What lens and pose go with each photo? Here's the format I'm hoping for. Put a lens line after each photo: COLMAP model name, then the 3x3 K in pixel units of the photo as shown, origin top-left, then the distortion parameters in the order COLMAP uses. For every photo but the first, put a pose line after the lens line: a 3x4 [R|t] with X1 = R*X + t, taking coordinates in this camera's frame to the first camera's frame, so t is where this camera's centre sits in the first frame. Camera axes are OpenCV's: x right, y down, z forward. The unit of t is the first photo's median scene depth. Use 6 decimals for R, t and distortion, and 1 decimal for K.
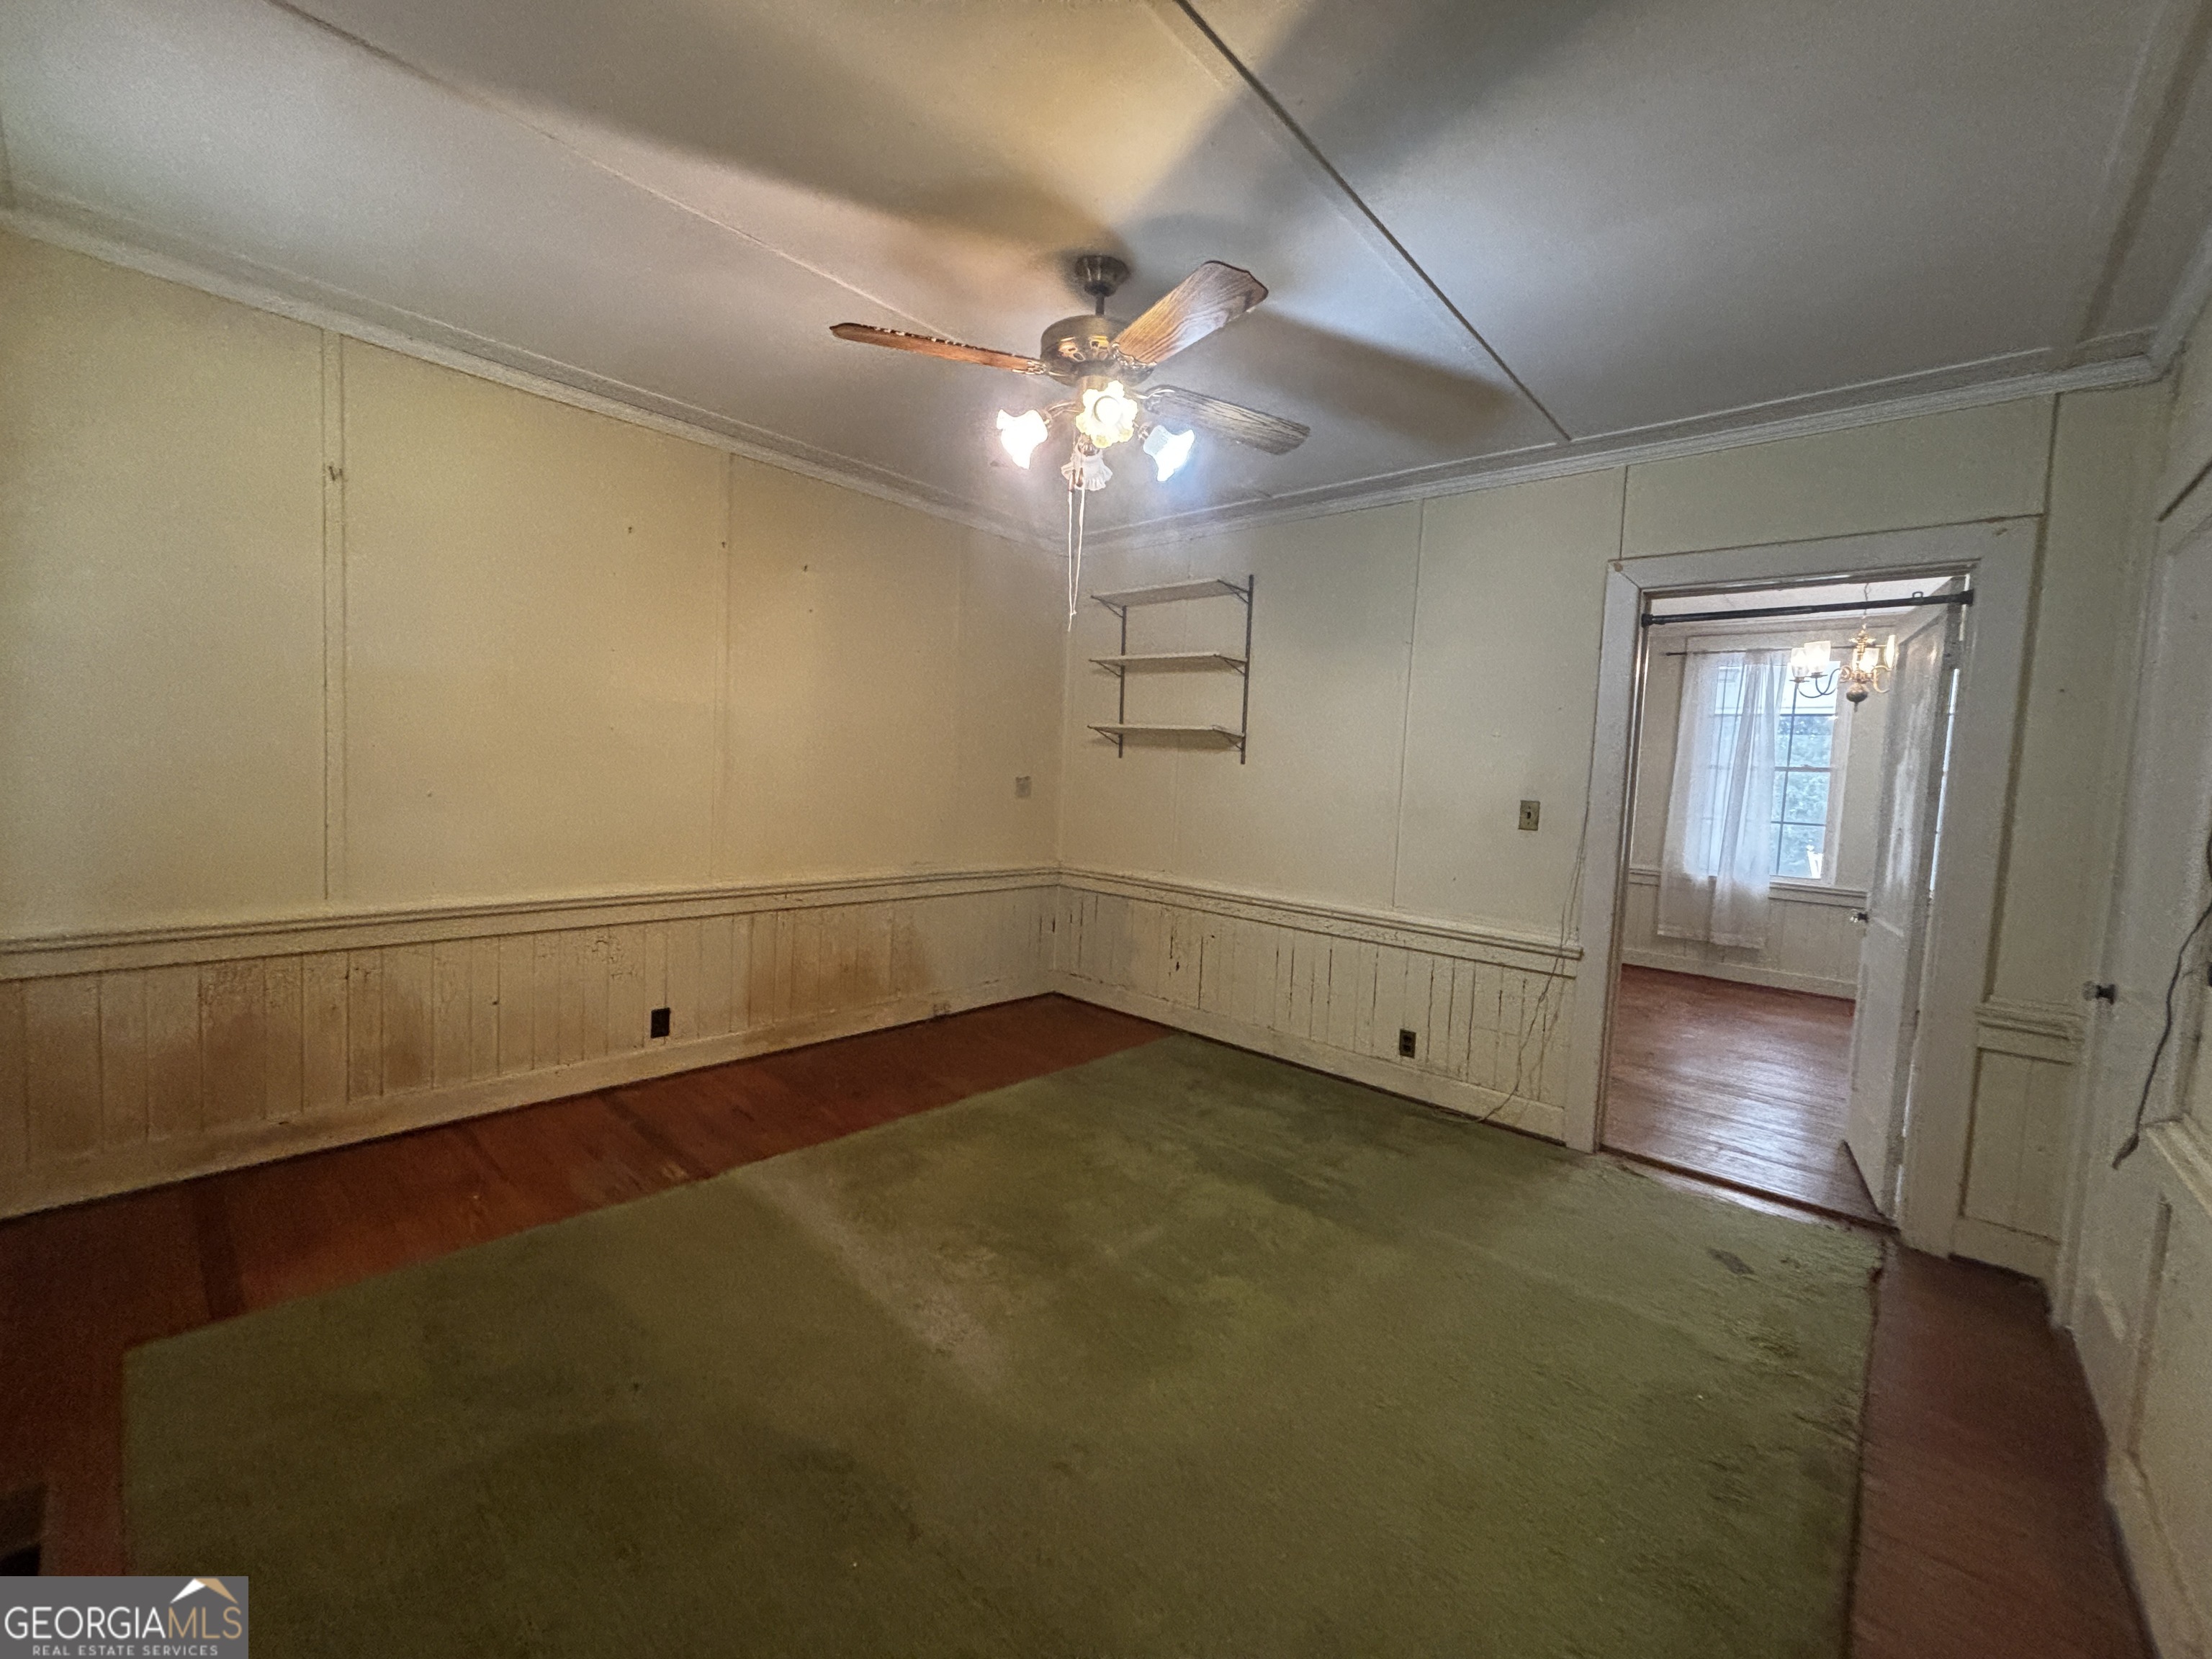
lens RADIAL K [[887.3, 0, 1100.1], [0, 887.3, 833.7], [0, 0, 1]] dist [-0.002091, -0.000607]
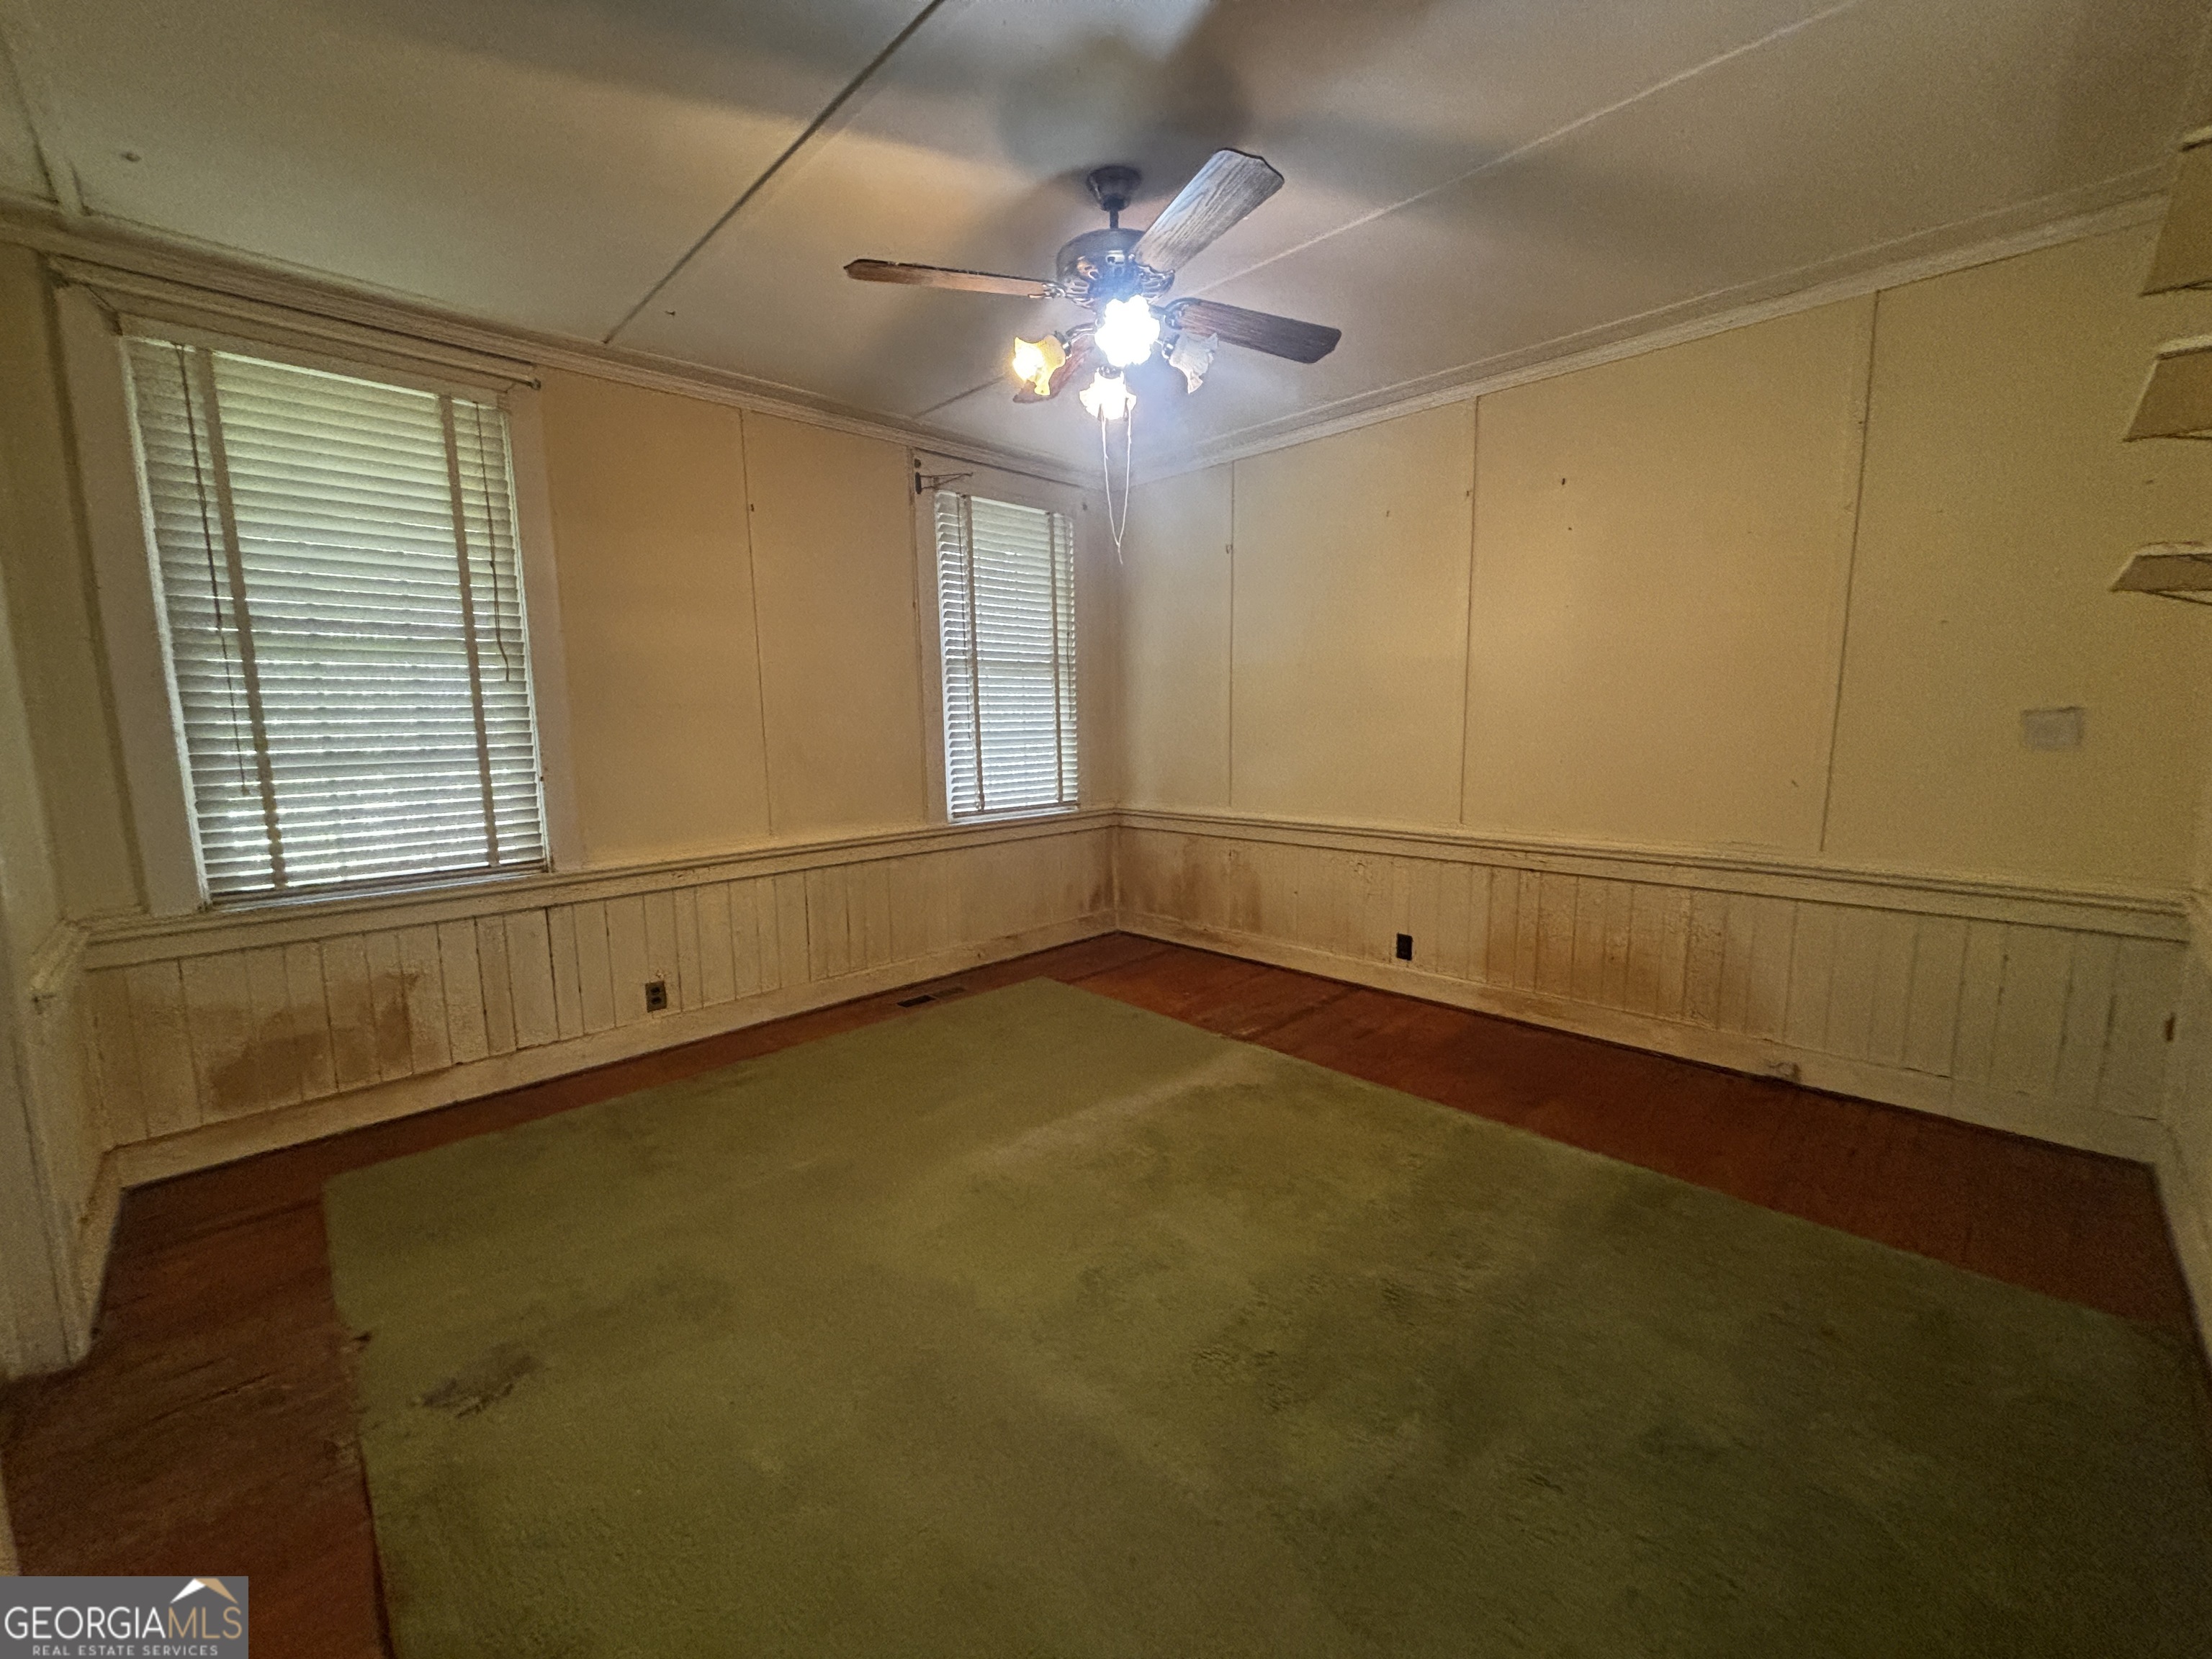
lens RADIAL K [[887.3, 0, 1105.8], [0, 887.3, 836.9], [0, 0, 1]] dist [-0.002091, -0.000607]
pose [[-0.064166, 0.086864, -0.994152, 0.670978], [-0.060156, 0.994056, 0.090738, -0.006022], [0.996124, 0.065626, -0.058560, 0.714458]]
